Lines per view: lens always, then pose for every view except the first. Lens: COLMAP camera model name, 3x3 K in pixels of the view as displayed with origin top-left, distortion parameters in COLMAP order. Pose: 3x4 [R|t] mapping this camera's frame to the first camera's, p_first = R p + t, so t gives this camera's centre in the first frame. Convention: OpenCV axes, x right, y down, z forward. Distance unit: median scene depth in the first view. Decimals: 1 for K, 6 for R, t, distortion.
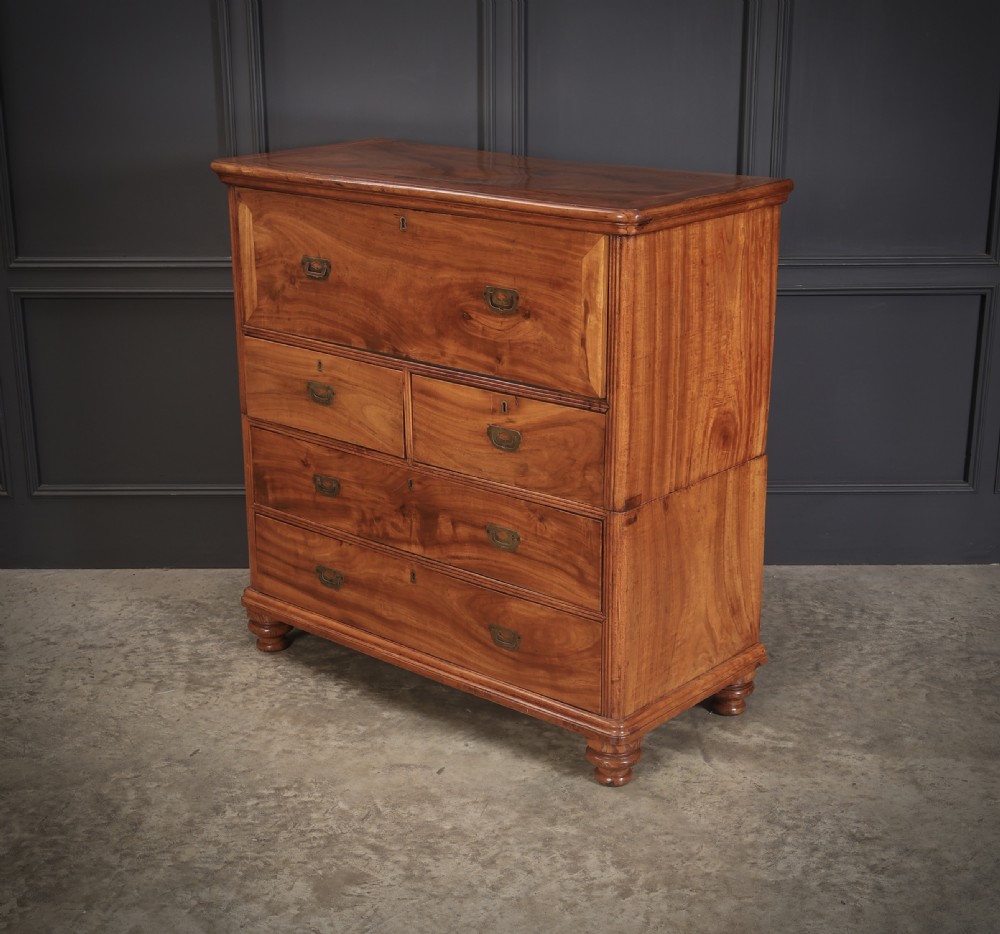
lens RADIAL K [[1646.9, 0, 503.4], [0, 1646.9, 503.4], [0, 0, 1]] dist [0.010685, 0.013966]
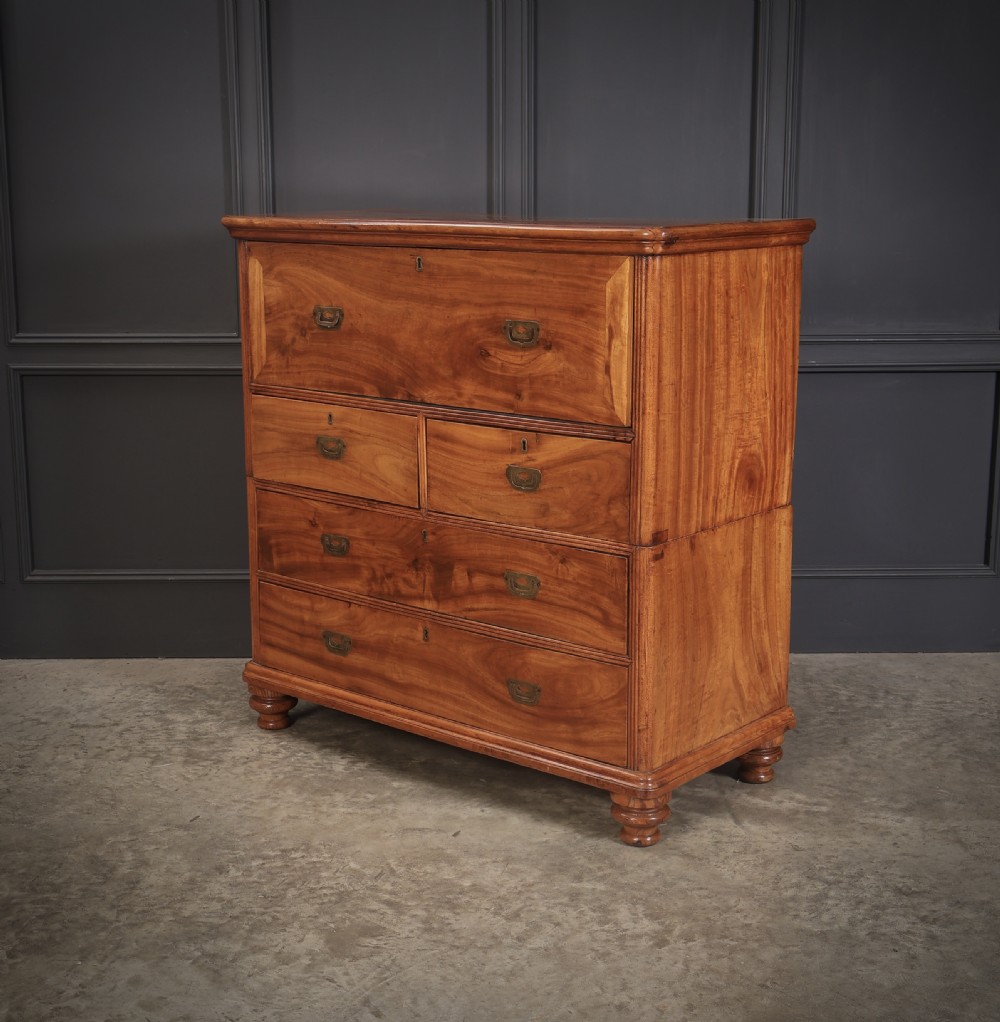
lens RADIAL K [[1652.8, 0, 496.4], [0, 1652.8, 510.2], [0, 0, 1]] dist [0.012249, 0.000184]
pose [[0.999947, -0.001717, 0.010187, -0.026595], [0.002911, 0.992960, -0.118411, 0.098027], [-0.009912, 0.118434, 0.992912, 0.040785]]
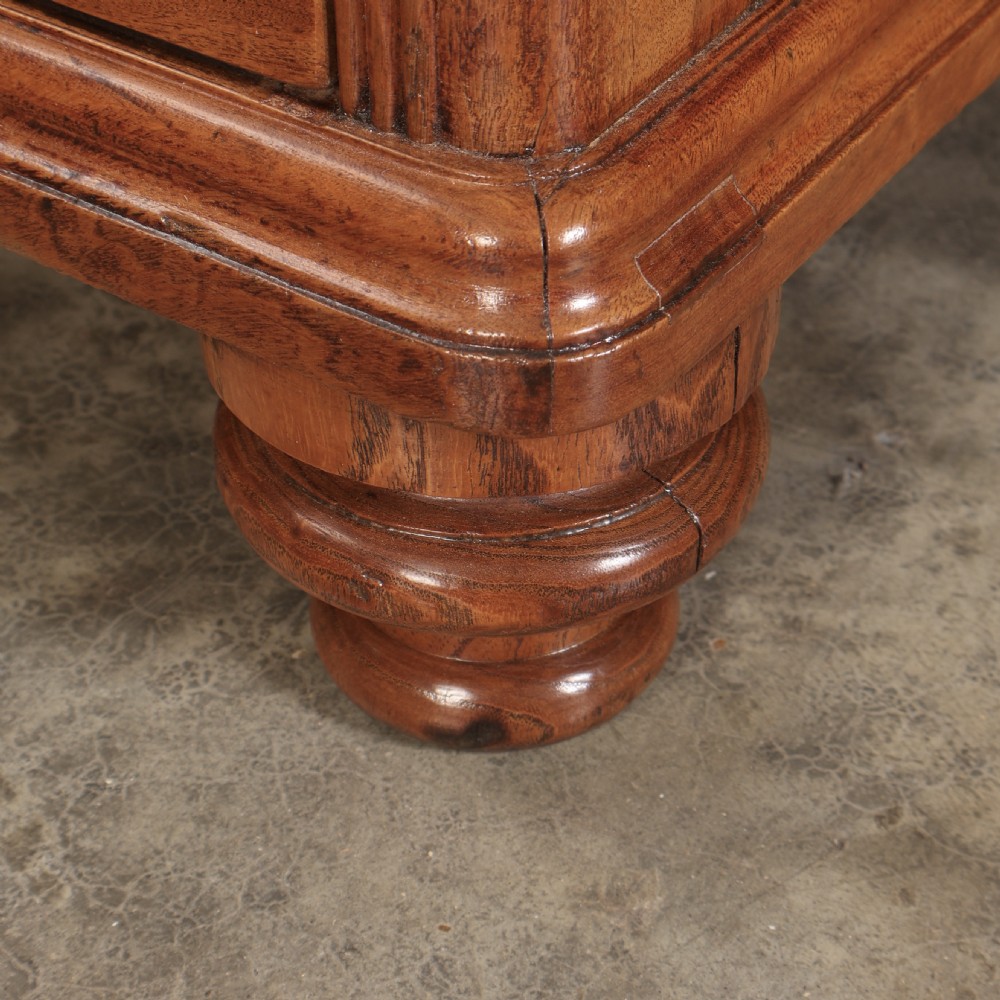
lens RADIAL K [[3028.8, 0, 500.3], [0, 3028.8, 500.0], [0, 0, 1]] dist [0.004092, 0.090251]
pose [[0.994792, -0.073901, 0.070191, 0.057558], [0.044645, 0.935040, 0.351719, 0.095015], [-0.091623, -0.346753, 0.933471, 0.875110]]
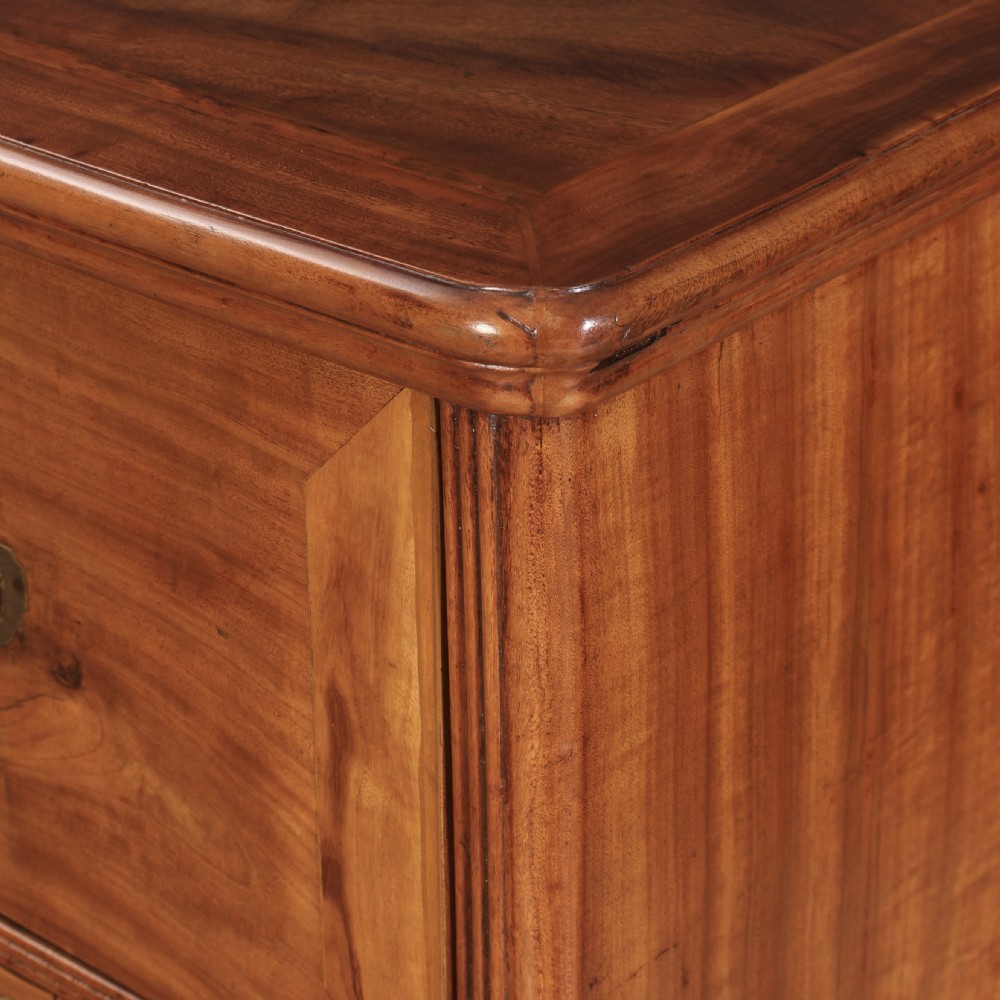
lens RADIAL K [[3028.8, 0, 500.3], [0, 3028.8, 500.0], [0, 0, 1]] dist [0.004092, 0.090251]
pose [[0.999892, -0.012181, -0.008166, 0.069722], [0.013258, 0.988864, 0.148232, -0.188840], [0.006270, -0.148324, 0.988919, 0.647027]]
